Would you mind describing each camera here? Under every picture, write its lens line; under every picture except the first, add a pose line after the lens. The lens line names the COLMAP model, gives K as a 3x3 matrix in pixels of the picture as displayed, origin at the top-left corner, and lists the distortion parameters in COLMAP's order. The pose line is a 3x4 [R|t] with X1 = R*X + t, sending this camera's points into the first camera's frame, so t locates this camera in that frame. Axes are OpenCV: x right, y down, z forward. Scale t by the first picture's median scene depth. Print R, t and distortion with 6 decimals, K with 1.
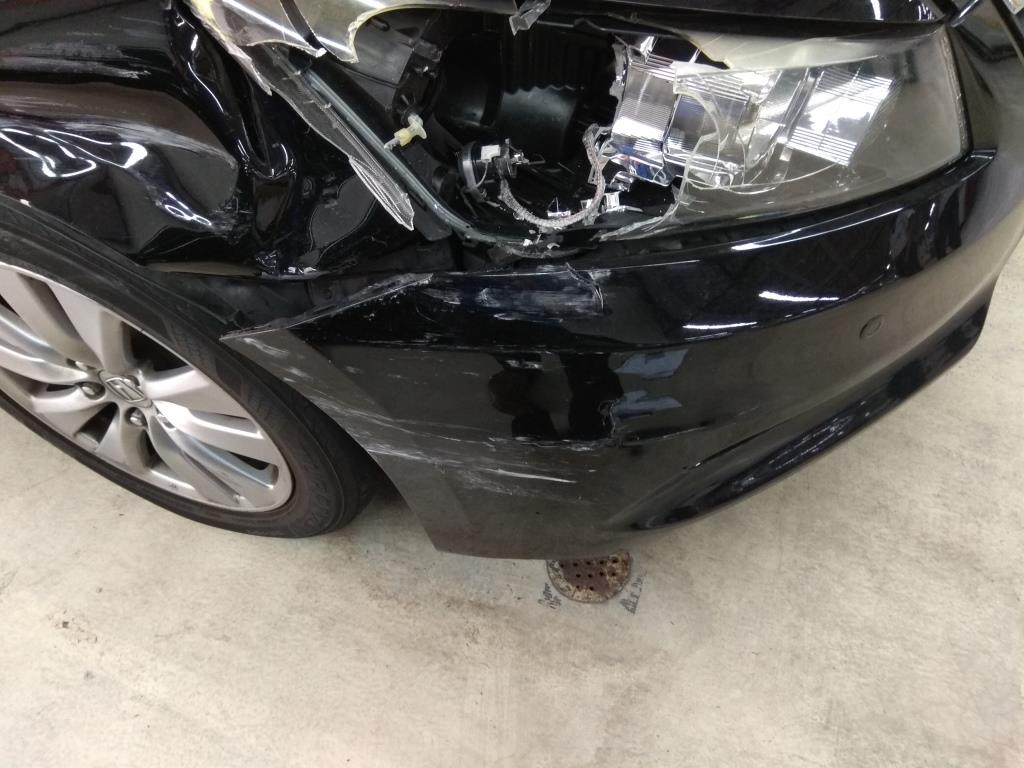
lens RADIAL K [[786.1, 0, 515.2], [0, 786.1, 387.4], [0, 0, 1]] dist [0.111450, -0.200306]
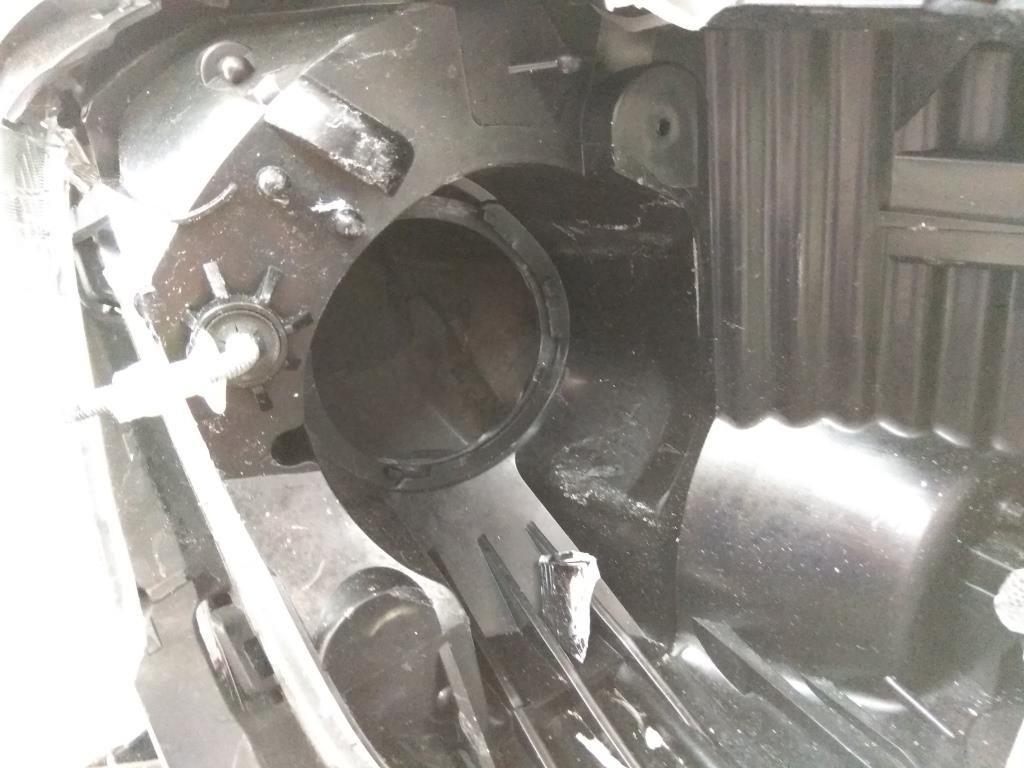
lens RADIAL K [[786.1, 0, 515.2], [0, 786.1, 387.4], [0, 0, 1]] dist [0.111450, -0.200306]
pose [[0.867006, 0.076673, -0.492363, 0.077684], [-0.339487, 0.814181, -0.471018, -0.207421], [0.364758, 0.575527, 0.731929, 0.751154]]
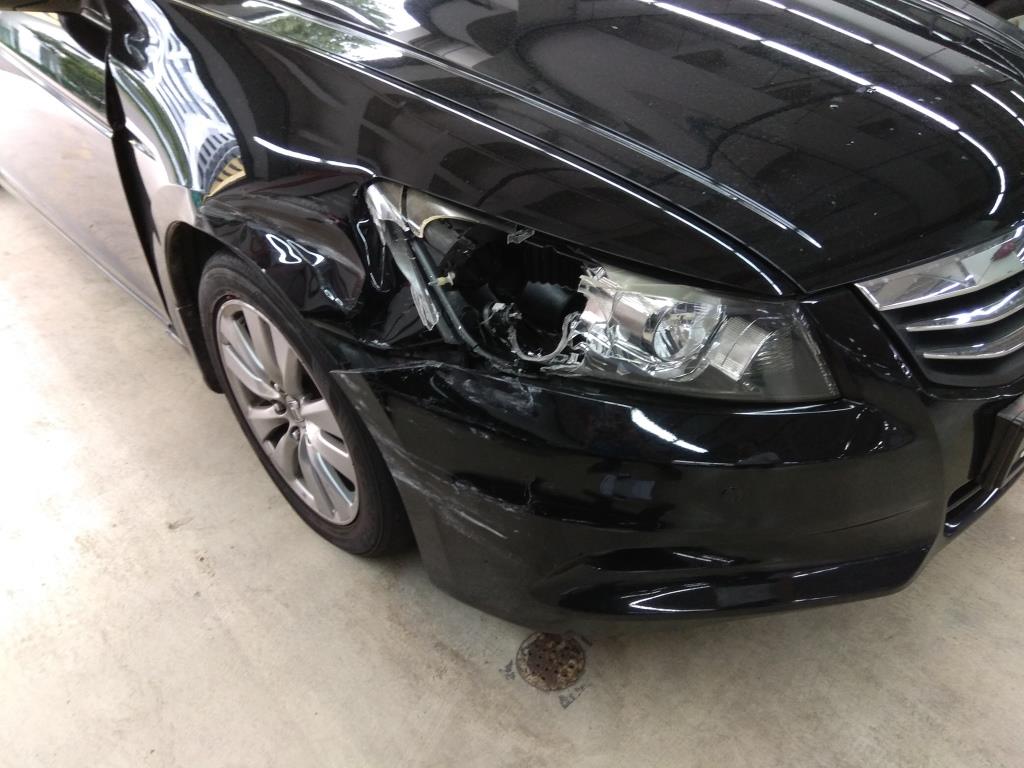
lens RADIAL K [[786.1, 0, 515.2], [0, 786.1, 387.4], [0, 0, 1]] dist [0.111450, -0.200306]
pose [[0.900436, 0.264370, -0.345432, 0.613184], [-0.349337, 0.912671, -0.212121, 0.201246], [0.259187, 0.311674, 0.914156, -0.463520]]
